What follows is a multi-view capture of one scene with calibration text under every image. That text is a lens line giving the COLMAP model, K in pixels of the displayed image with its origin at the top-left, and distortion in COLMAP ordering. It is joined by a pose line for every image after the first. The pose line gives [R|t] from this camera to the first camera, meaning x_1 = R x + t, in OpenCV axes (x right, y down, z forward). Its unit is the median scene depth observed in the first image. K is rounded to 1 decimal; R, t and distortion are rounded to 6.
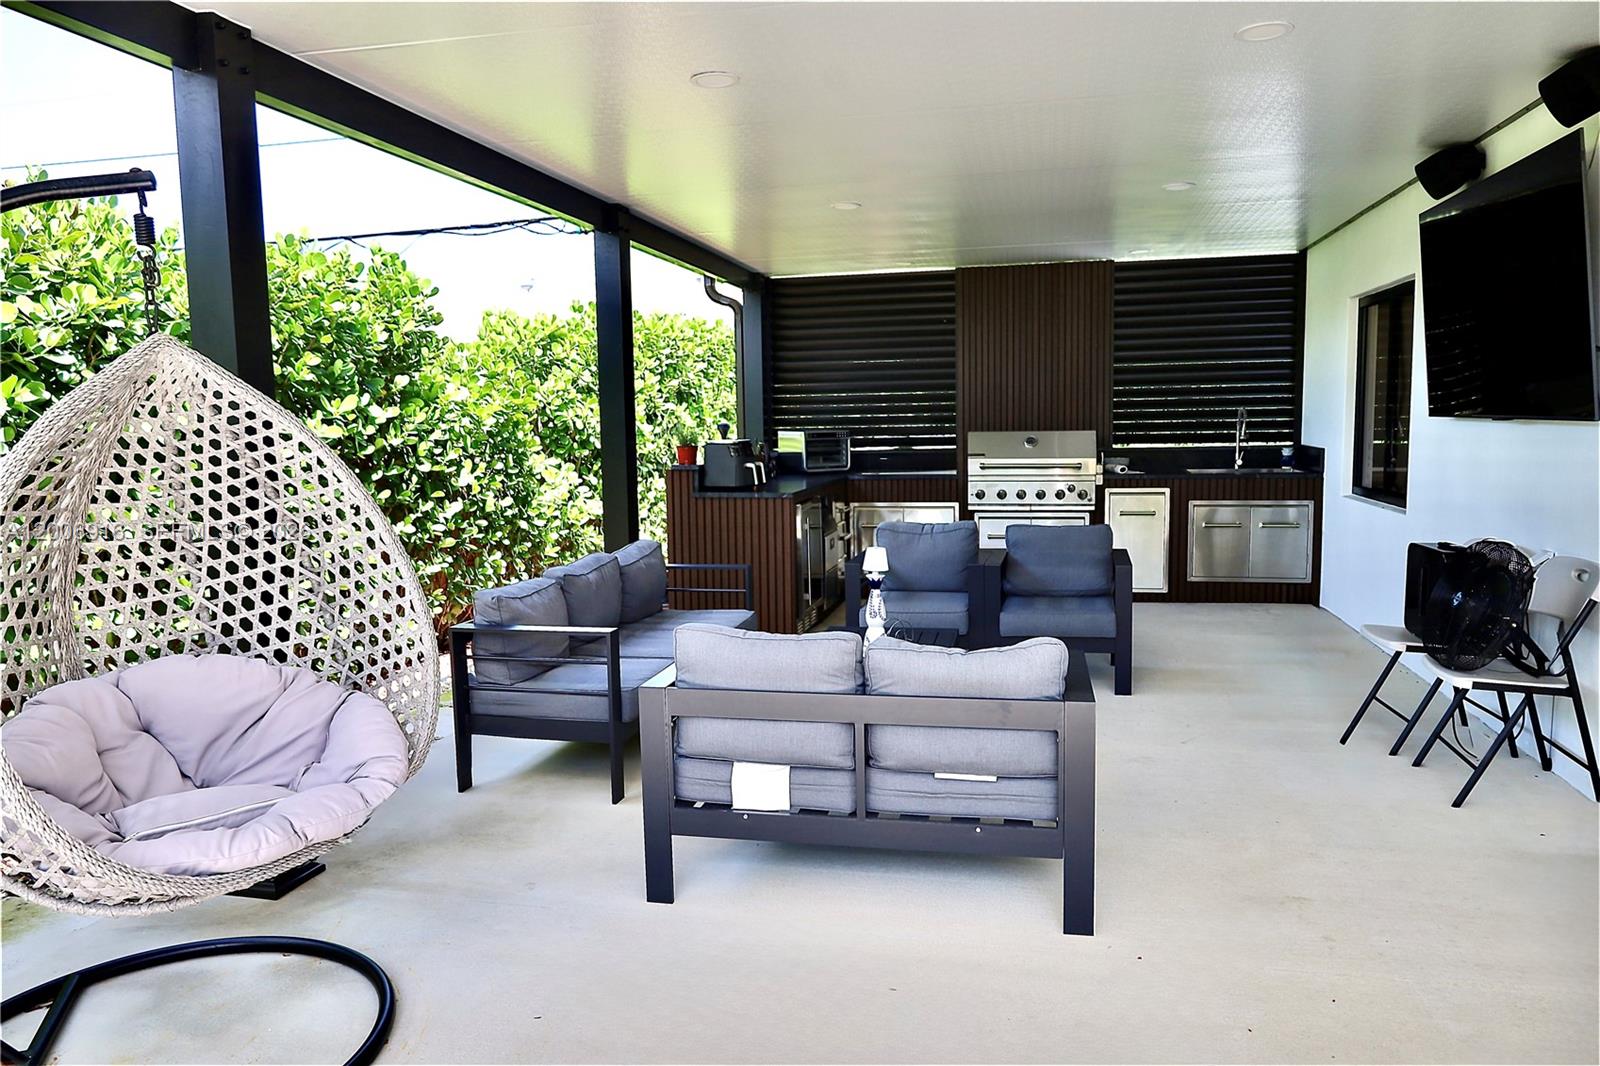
lens RADIAL K [[1100.9, 0, 811.2], [0, 1100.9, 539.7], [0, 0, 1]] dist [-0.013847, 0.032822]
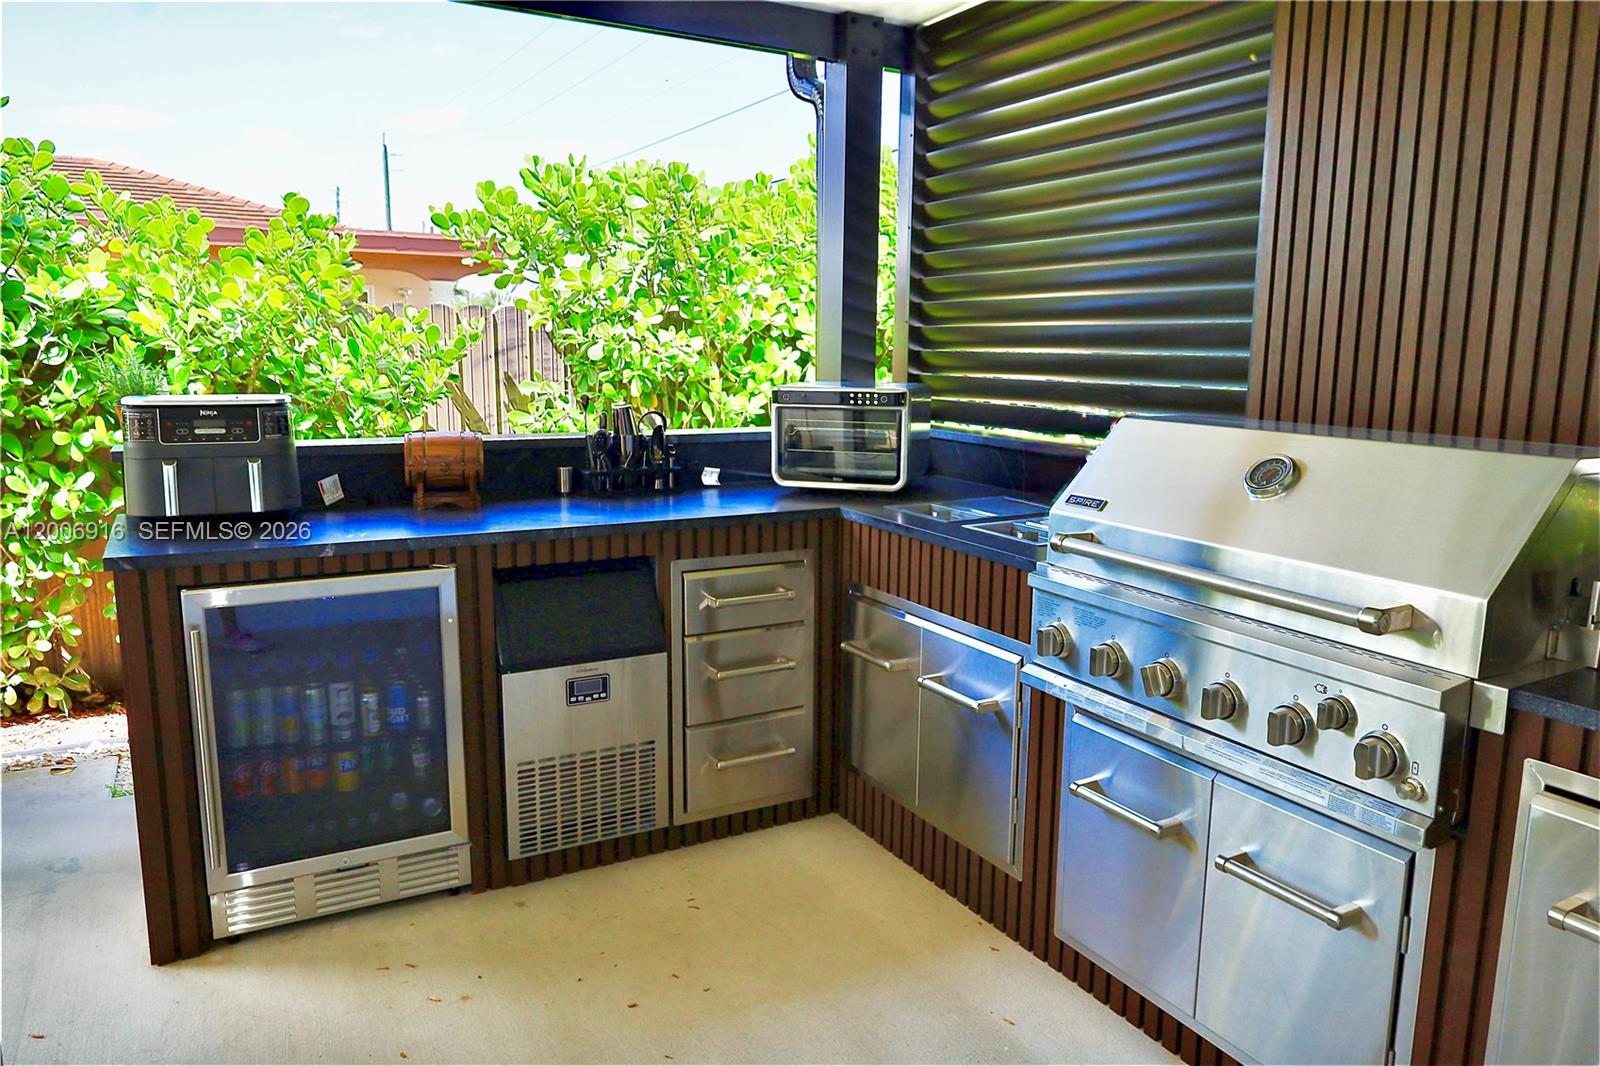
lens RADIAL K [[1108.7, 0, 796.9], [0, 1108.7, 533.8], [0, 0, 1]] dist [-0.000566, 0.004736]
pose [[0.666985, 0.152693, -0.729257, 0.313626], [-0.110984, 0.988216, 0.105407, -0.091174], [0.736758, 0.010631, 0.676072, 0.753468]]
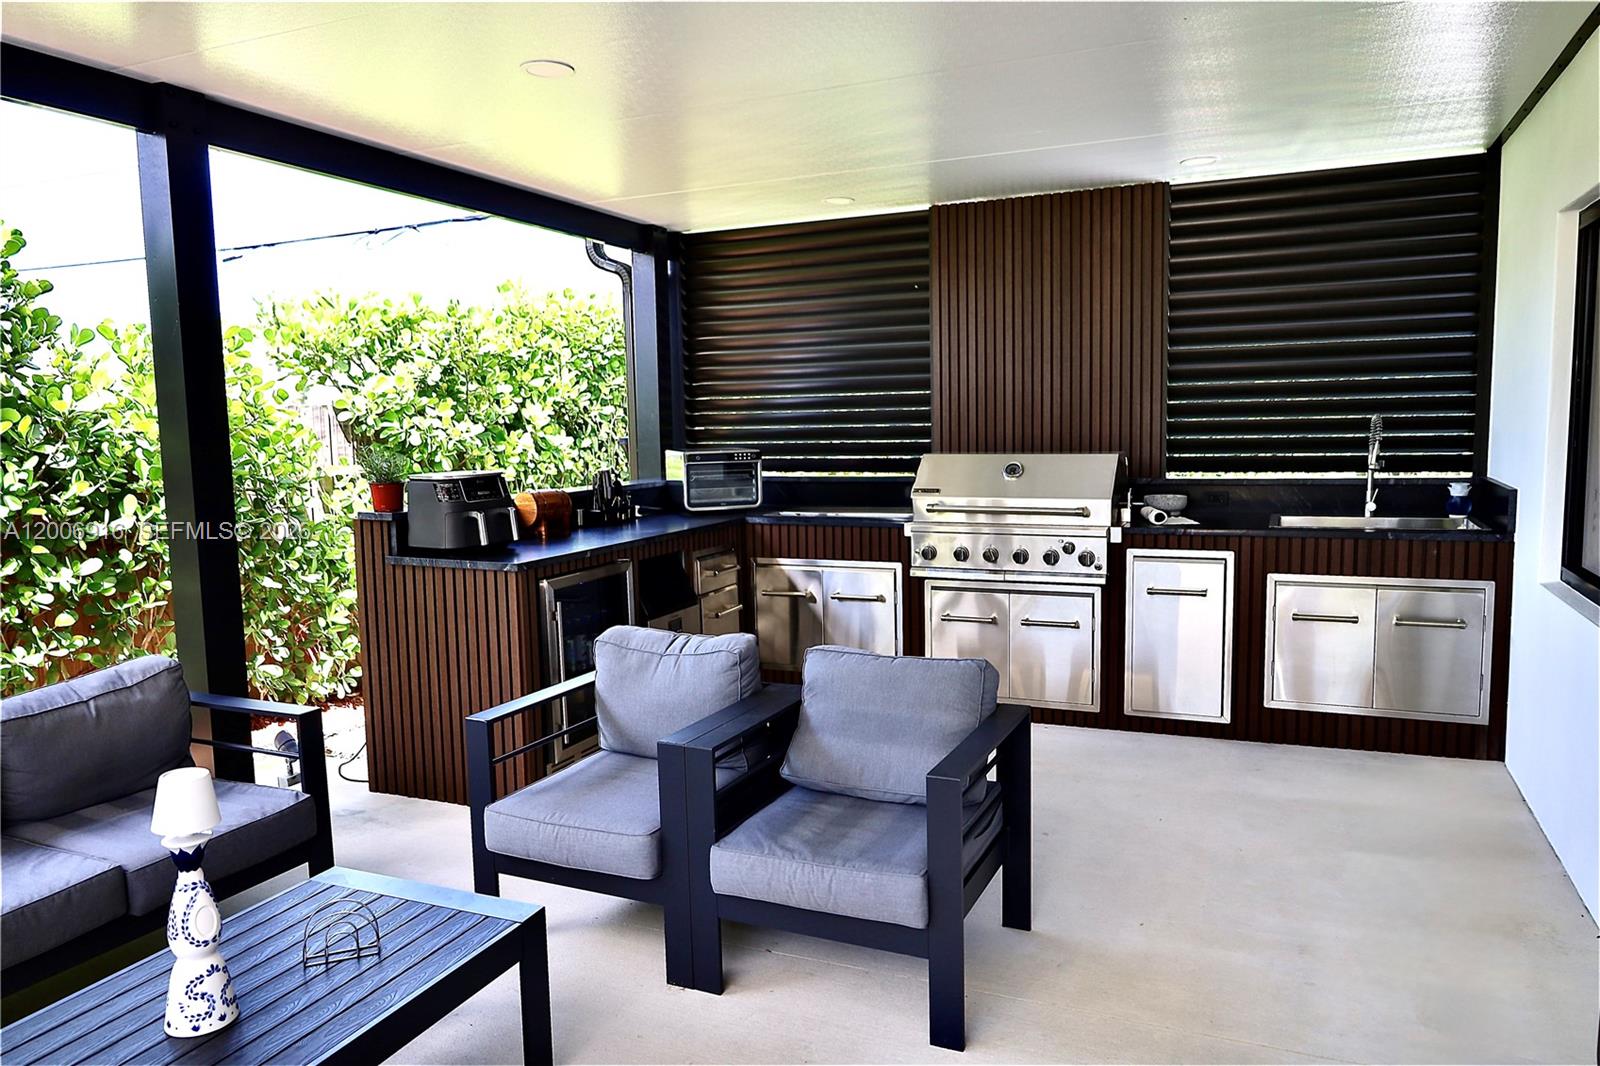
lens RADIAL K [[1100.9, 0, 811.2], [0, 1100.9, 539.7], [0, 0, 1]] dist [-0.013847, 0.032822]
pose [[0.981666, 0.020493, -0.189504, 0.206948], [-0.020171, 0.999790, 0.003627, -0.049504], [0.189538, 0.000261, 0.981873, 0.358103]]
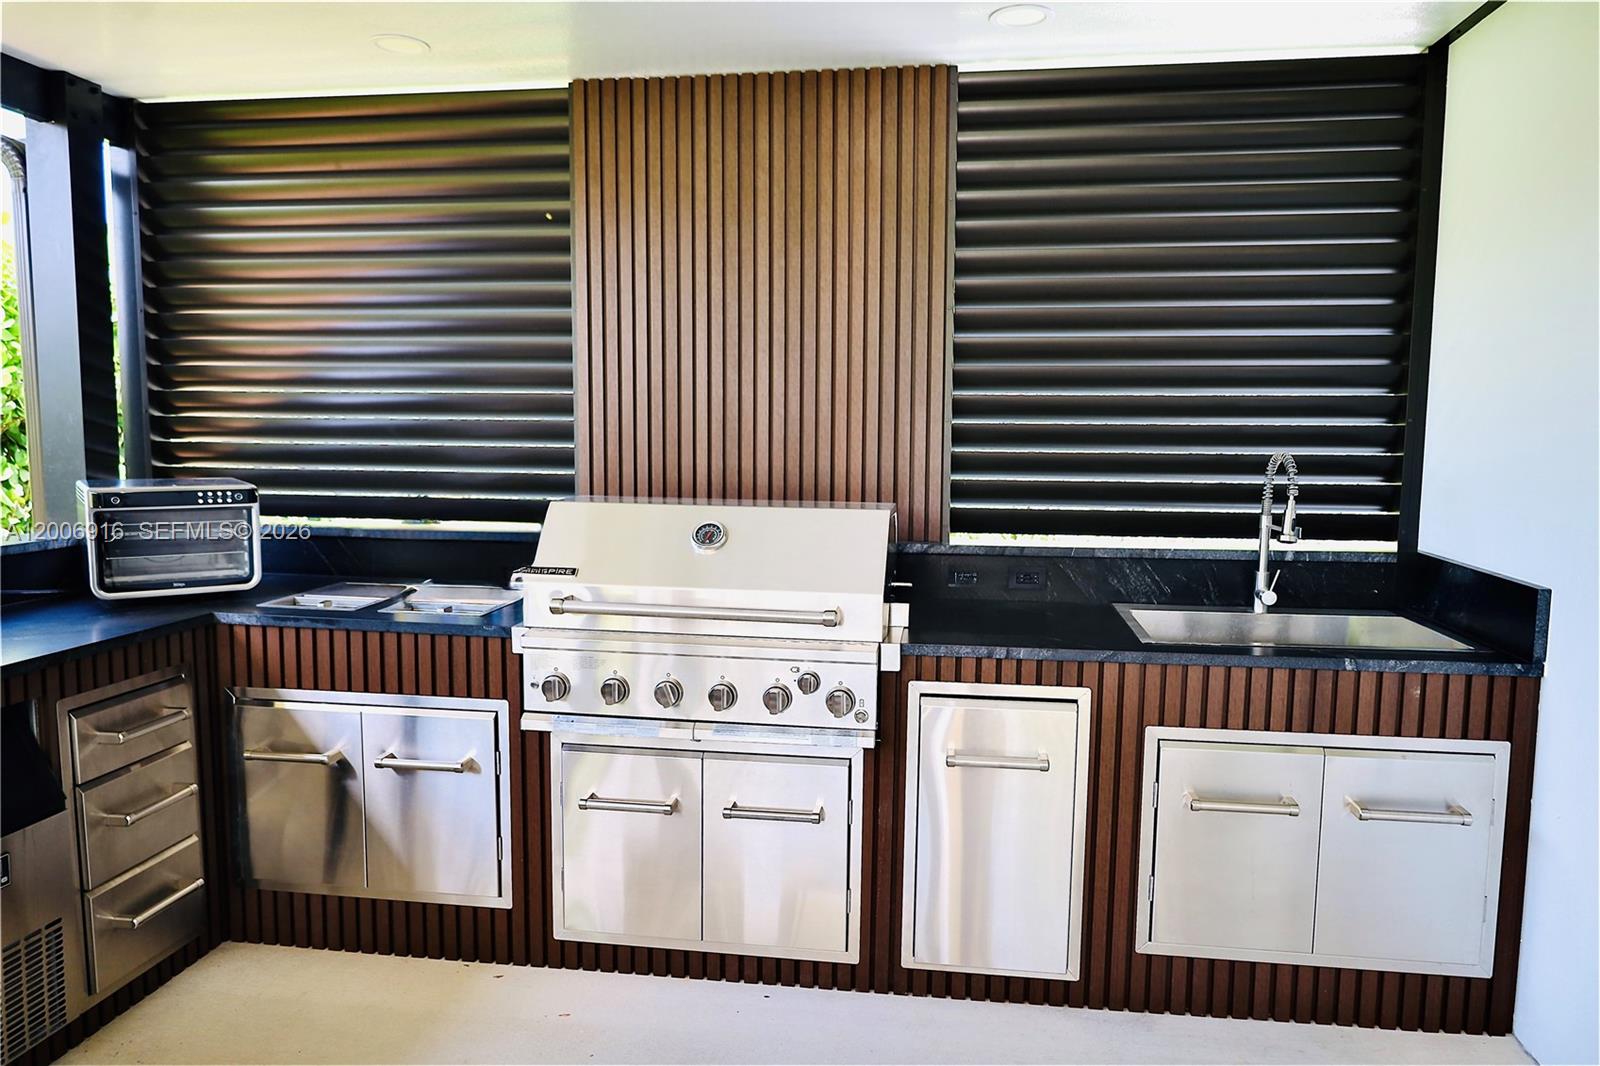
lens RADIAL K [[1108.7, 0, 796.9], [0, 1108.7, 533.8], [0, 0, 1]] dist [-0.000566, 0.004736]
pose [[0.996786, 0.021470, 0.077176, 0.200921], [-0.020180, 0.999644, -0.017450, -0.084500], [-0.077523, 0.015837, 0.996865, 0.643135]]
